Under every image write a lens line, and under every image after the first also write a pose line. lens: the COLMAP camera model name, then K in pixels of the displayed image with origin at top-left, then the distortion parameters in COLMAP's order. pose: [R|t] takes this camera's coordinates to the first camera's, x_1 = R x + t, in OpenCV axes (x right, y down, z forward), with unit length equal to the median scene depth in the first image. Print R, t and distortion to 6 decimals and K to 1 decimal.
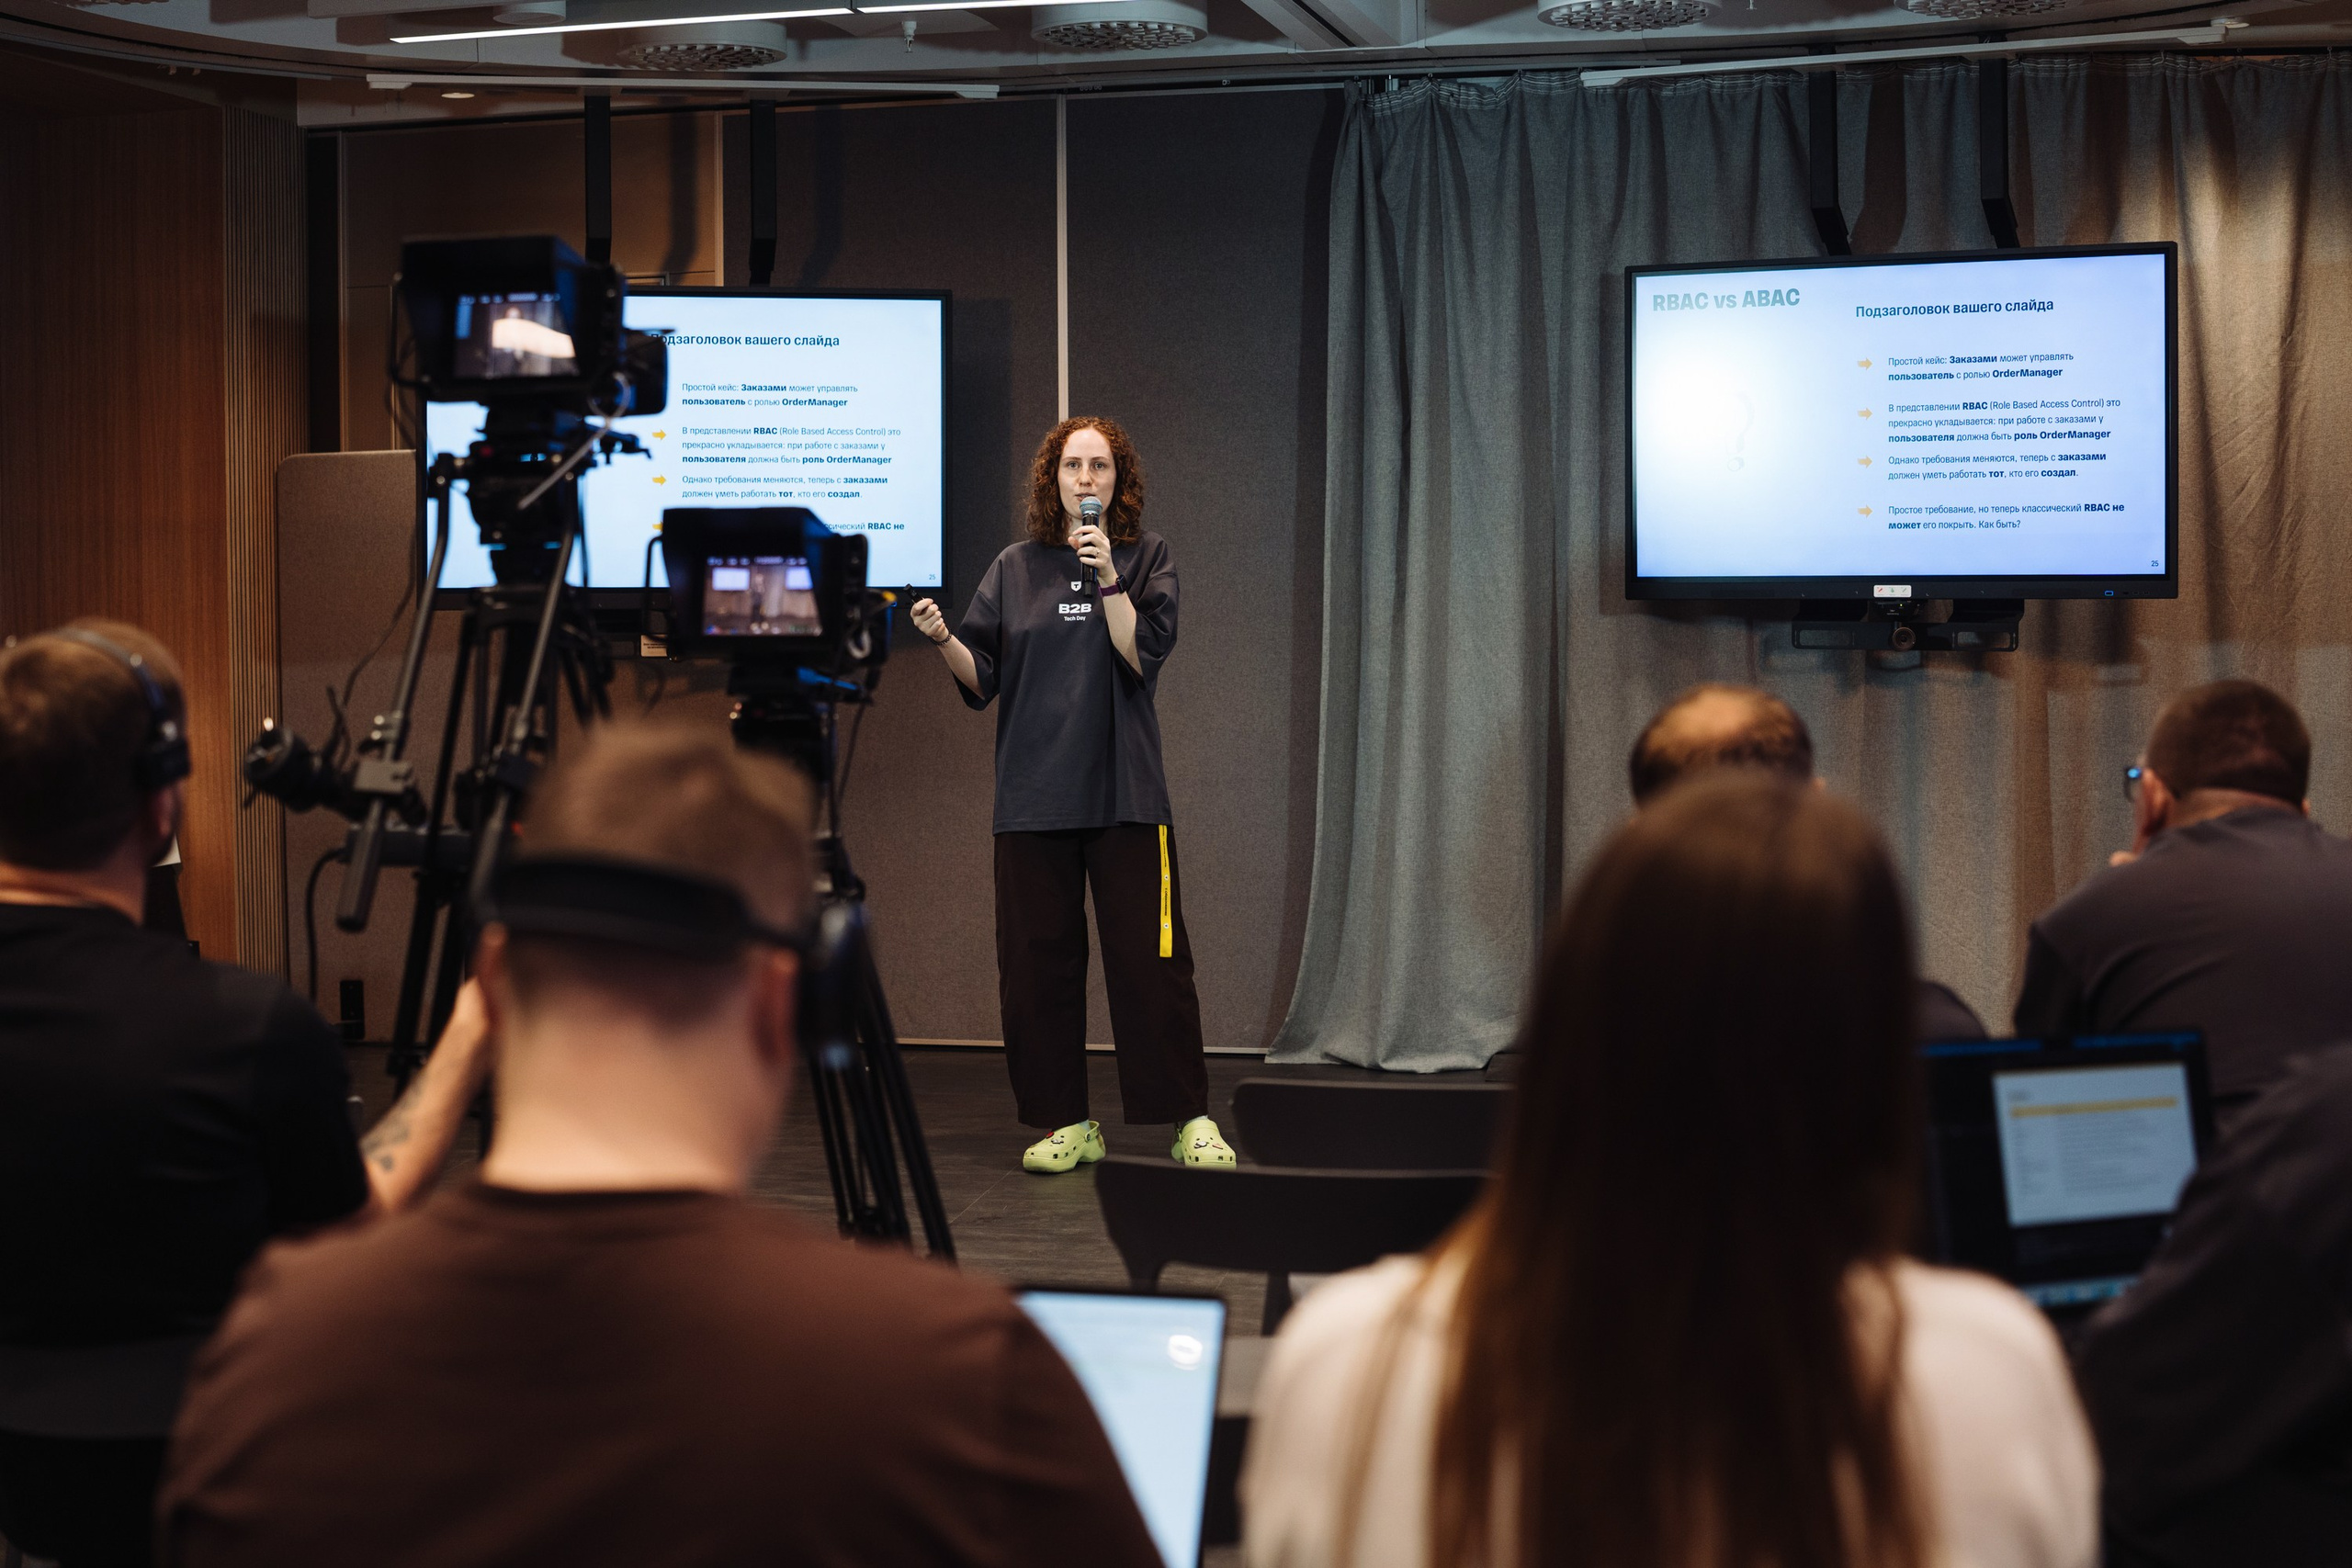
lens RADIAL K [[3548.4, 0, 1171.2], [0, 3548.4, 784.2], [0, 0, 1]] dist [-0.165611, 0.000000]
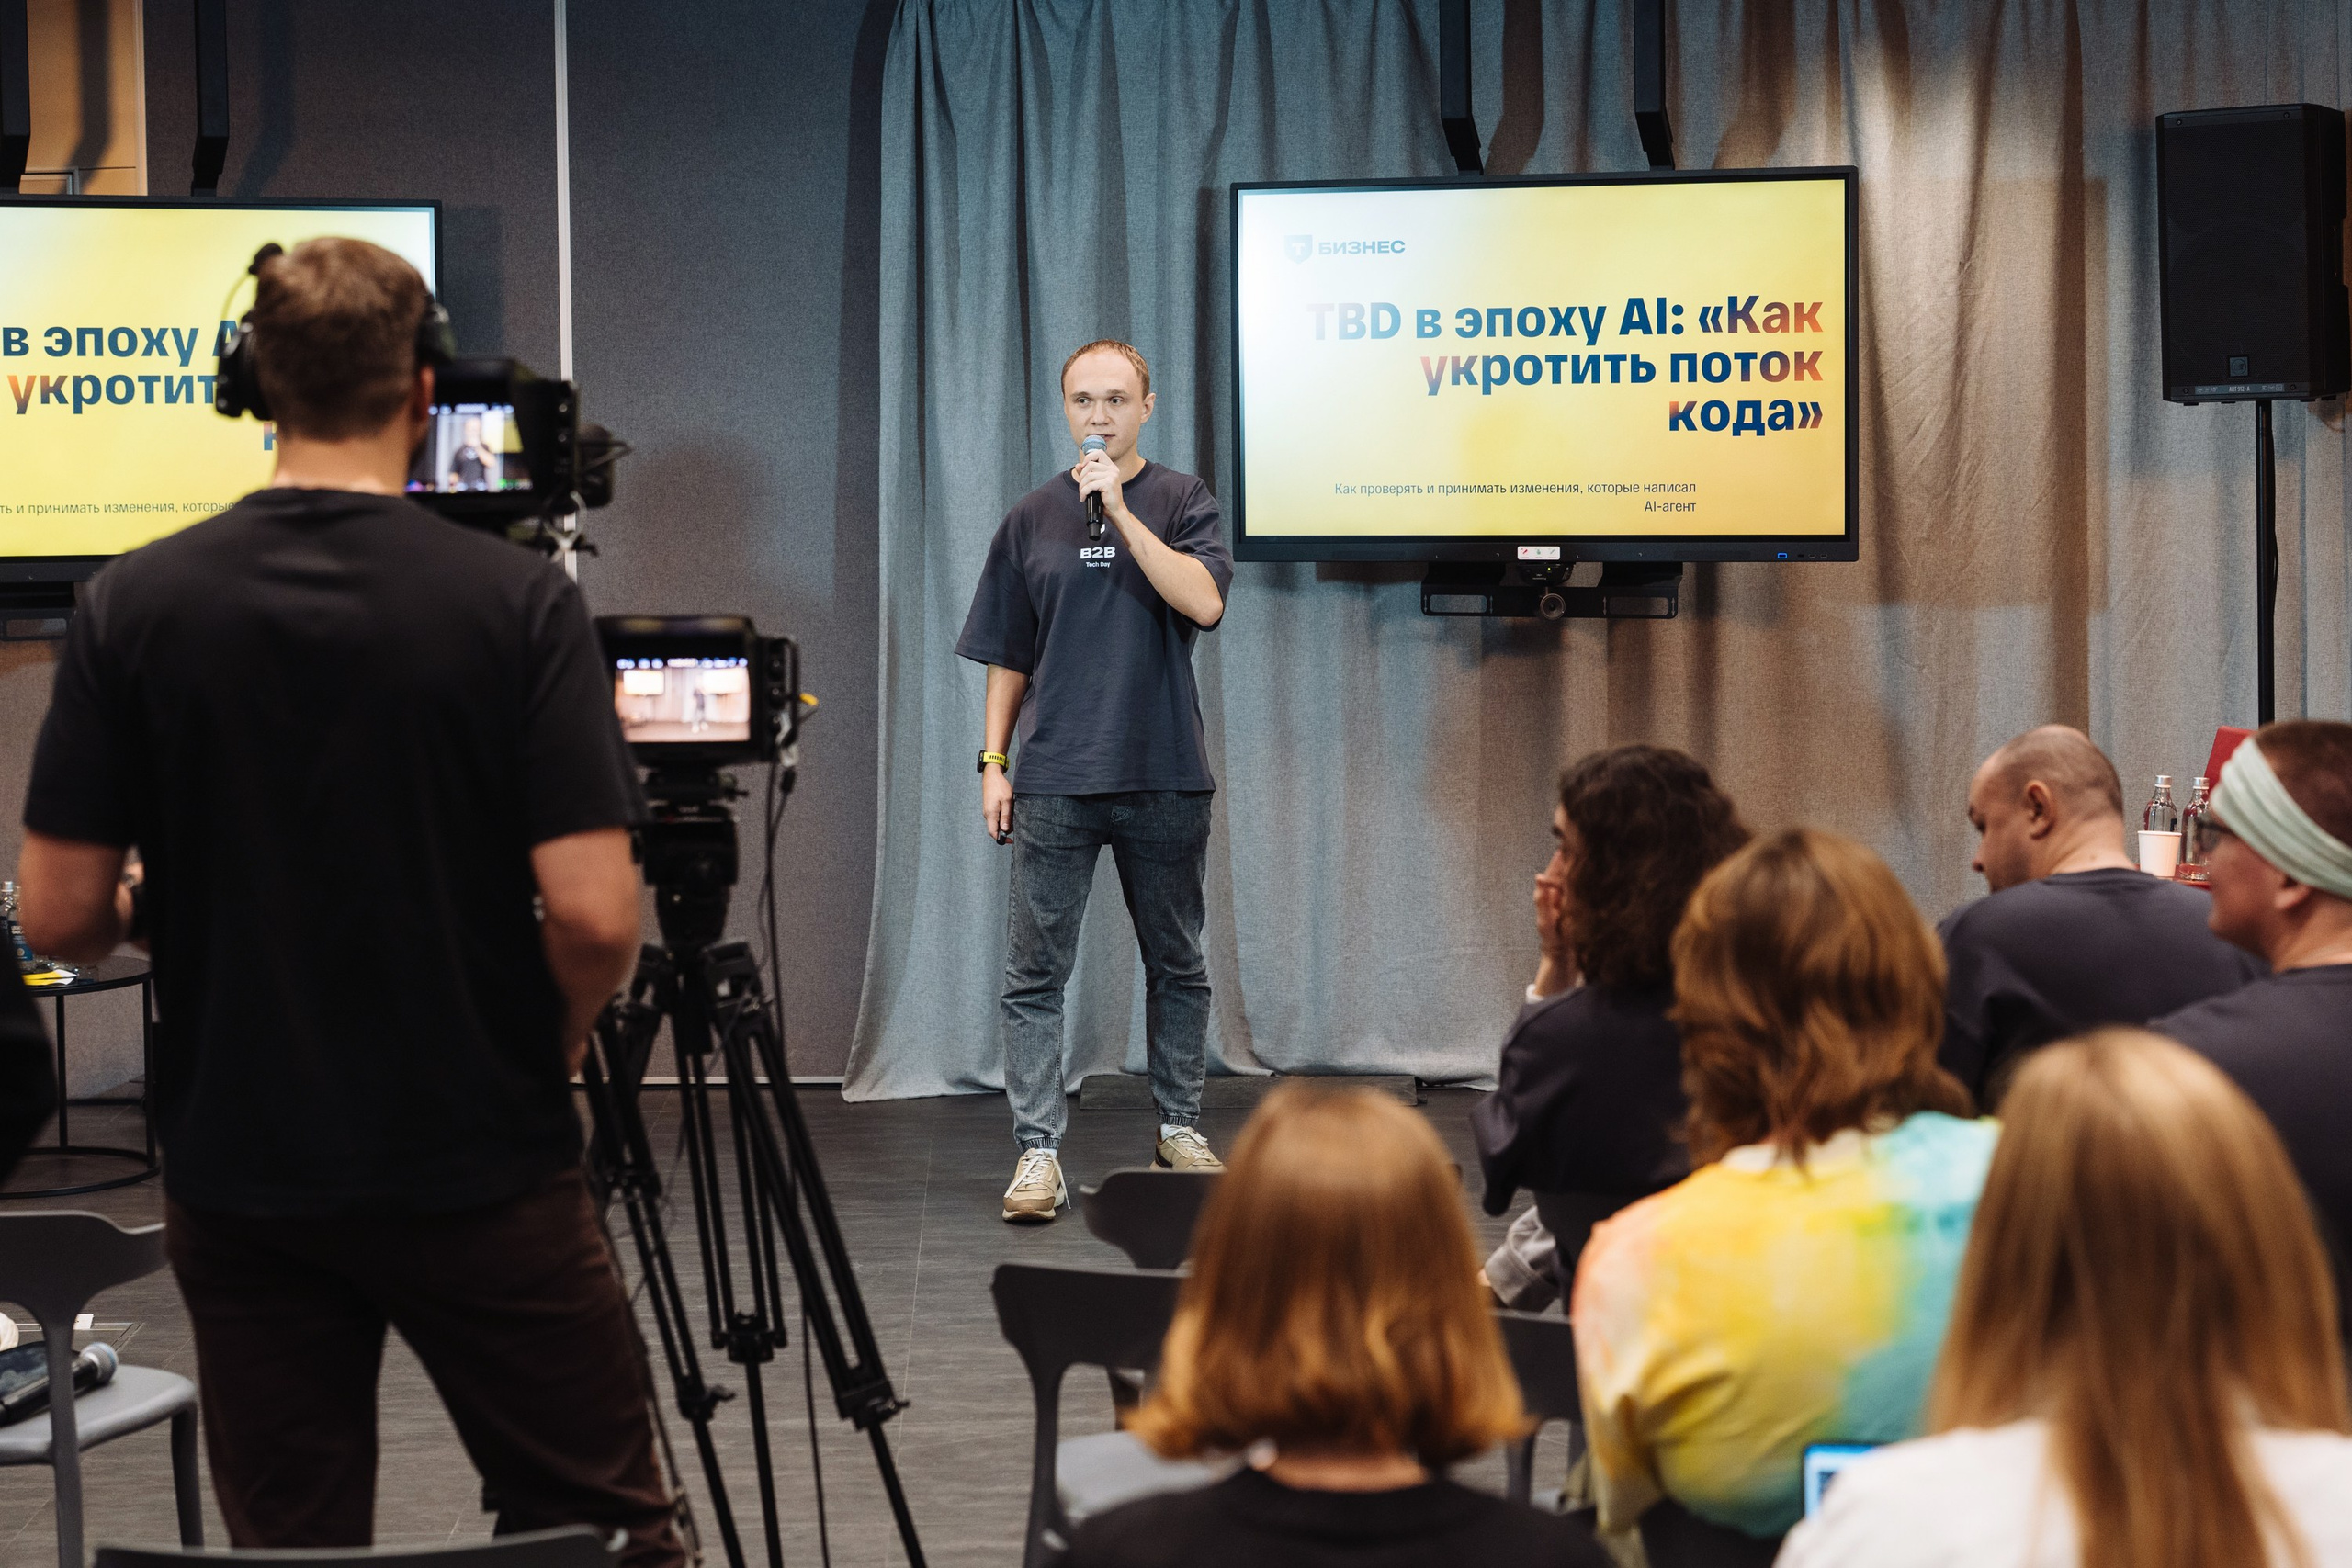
lens RADIAL K [[4541.5, 0, 1184.2], [0, 4541.5, 759.3], [0, 0, 1]] dist [-0.042494, 0.000000]
pose [[0.981390, -0.018275, 0.191152, -0.103517], [0.013910, 0.999611, 0.024156, -0.031096], [-0.191519, -0.021048, 0.981263, -0.113967]]
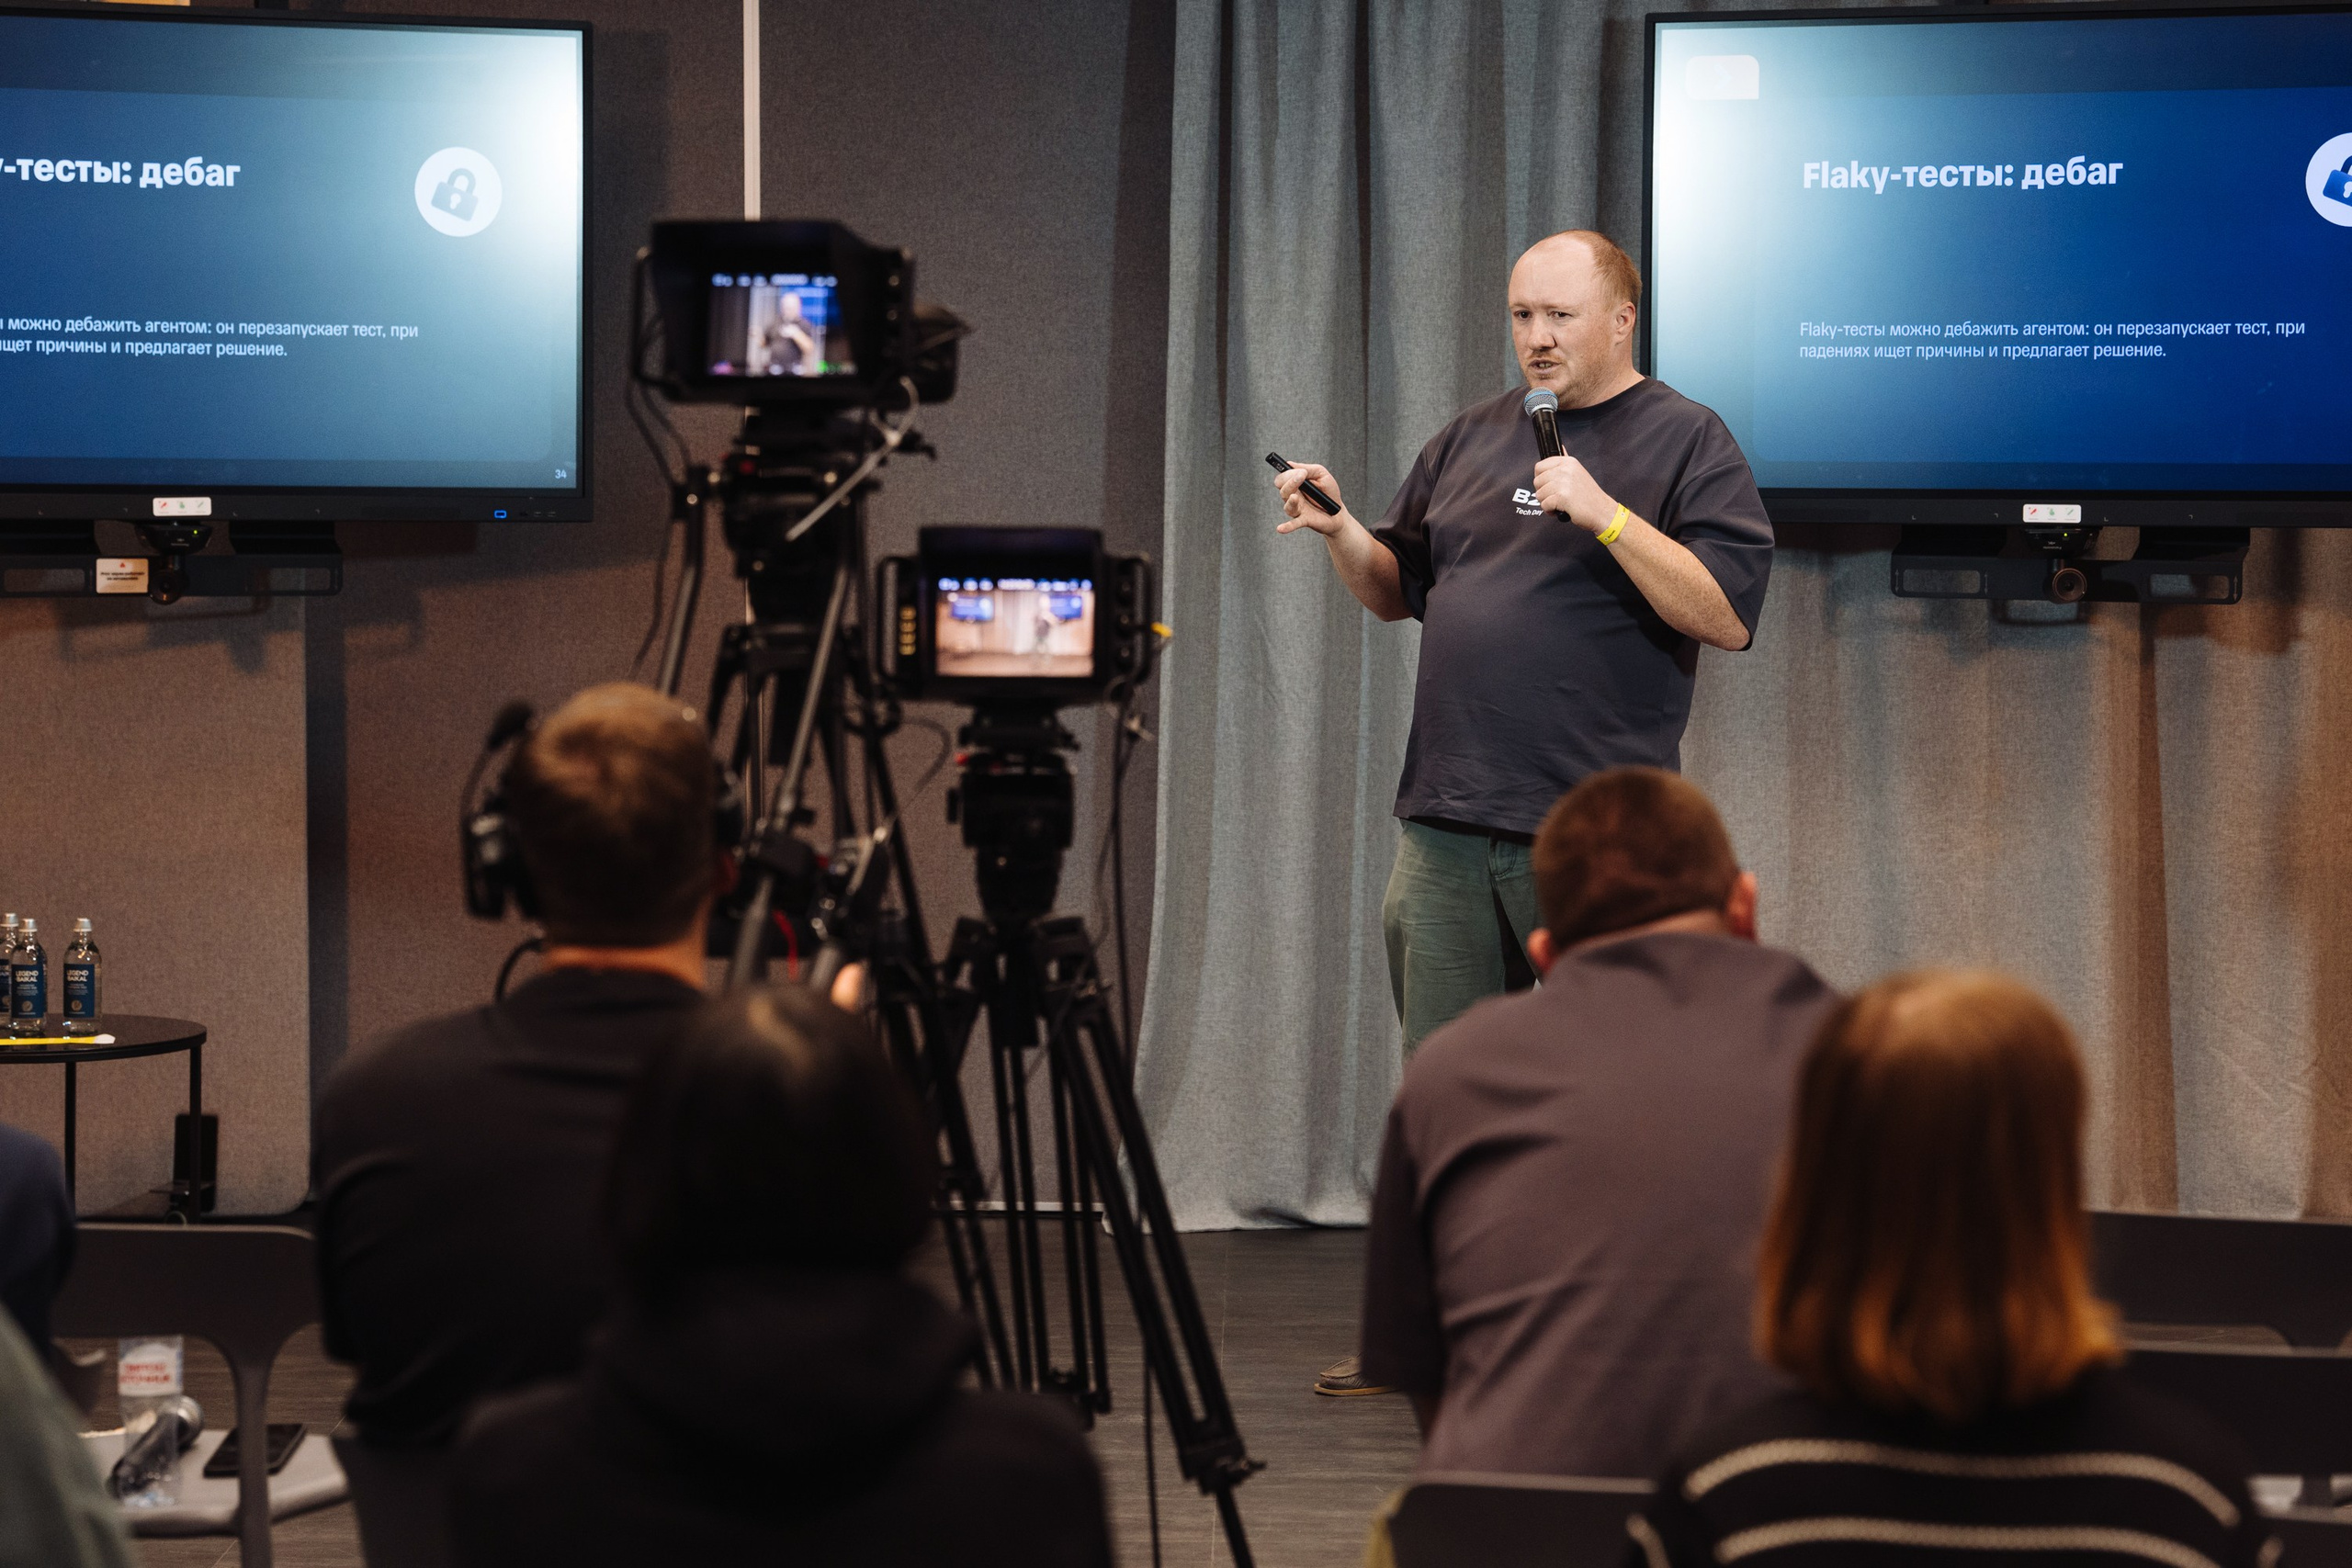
lens RADIAL K [[7001.1, 0, 1187.8], [0, 7001.1, 726.9], [0, 0, 1]] dist [0.459090, 0.000000]
pose [[0.989535, 0.002528, 0.144269, -0.147593], [-0.002779, 0.999995, 0.001537, -0.015780], [-0.144264, -0.001922, 0.989537, -0.293866]]
